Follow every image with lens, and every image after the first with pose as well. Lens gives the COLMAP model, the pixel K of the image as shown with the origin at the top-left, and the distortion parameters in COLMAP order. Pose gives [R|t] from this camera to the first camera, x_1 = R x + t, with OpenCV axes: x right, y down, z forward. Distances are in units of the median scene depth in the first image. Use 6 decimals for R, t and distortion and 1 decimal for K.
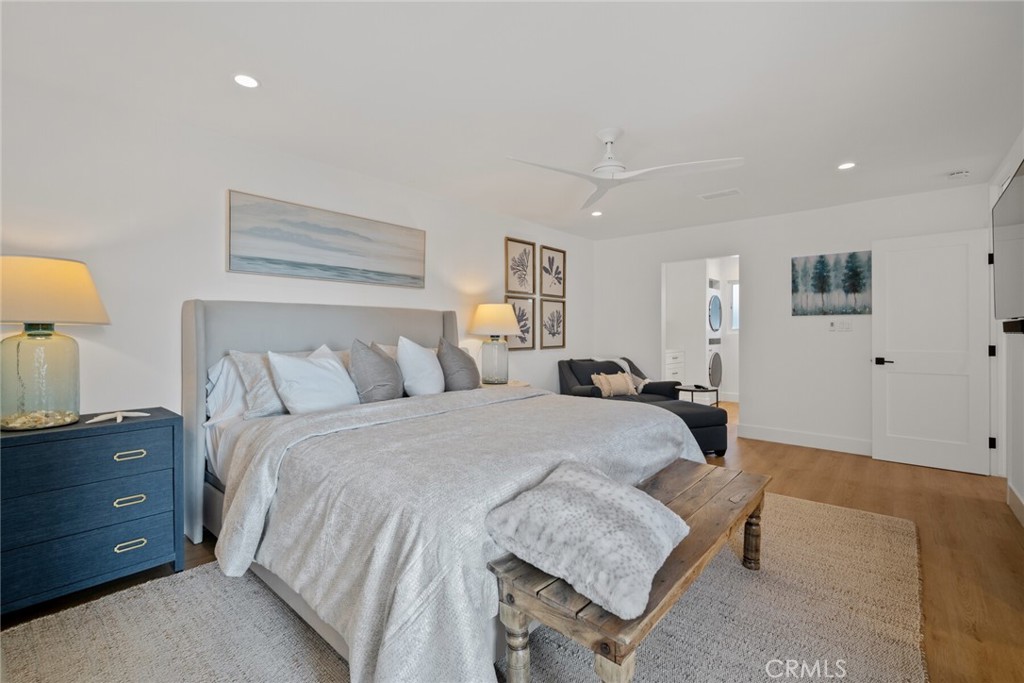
lens RADIAL K [[445.1, 0, 513.6], [0, 445.1, 336.5], [0, 0, 1]] dist [-0.006672, 0.000582]
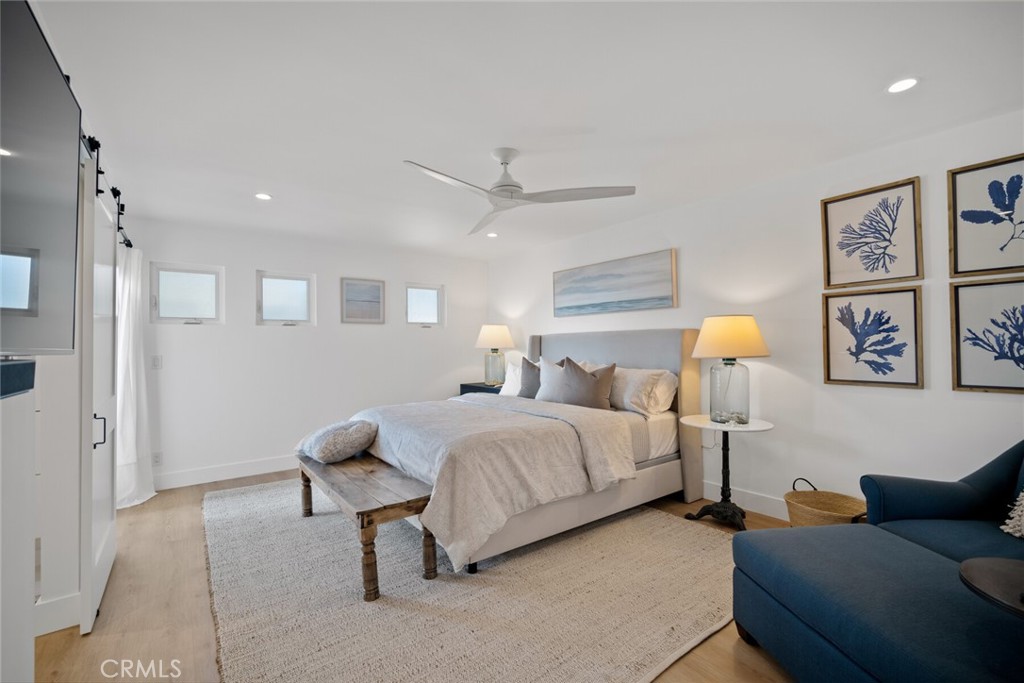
lens RADIAL K [[445.1, 0, 513.6], [0, 445.1, 336.5], [0, 0, 1]] dist [-0.006672, 0.000582]
pose [[-0.201380, -0.012223, -0.979437, 0.652218], [0.005355, 0.999893, -0.013580, -0.025767], [0.979499, -0.007979, -0.201293, 0.673831]]
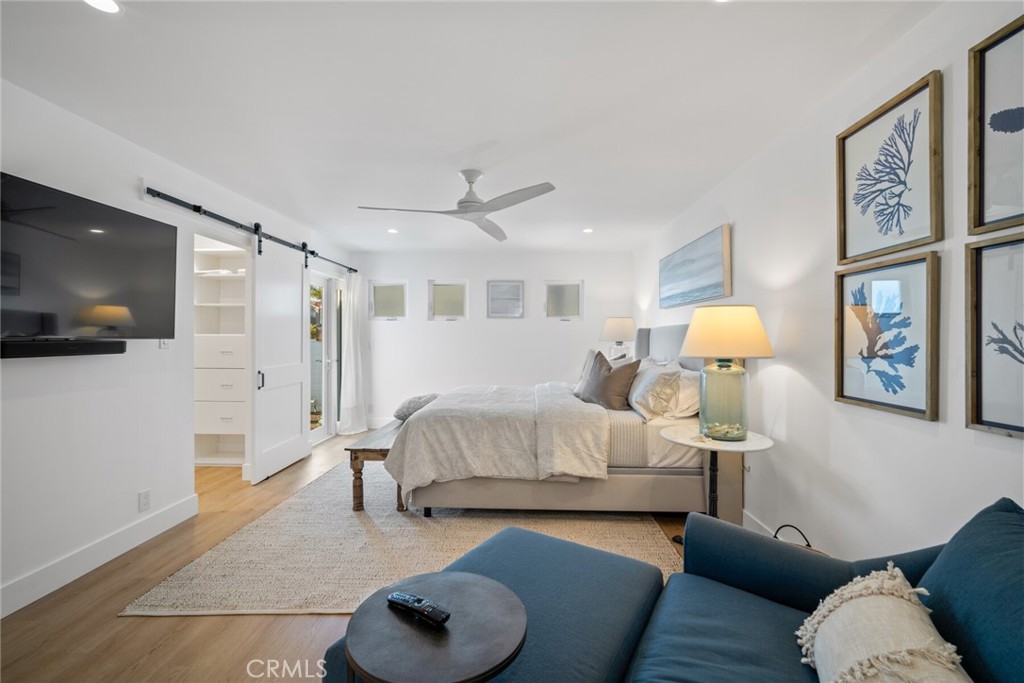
lens RADIAL K [[445.1, 0, 513.6], [0, 445.1, 336.5], [0, 0, 1]] dist [-0.006672, 0.000582]
pose [[-0.768810, 0.000539, -0.639478, 0.481185], [-0.005623, 0.999955, 0.007603, -0.030015], [0.639453, 0.009441, -0.768772, 1.088084]]
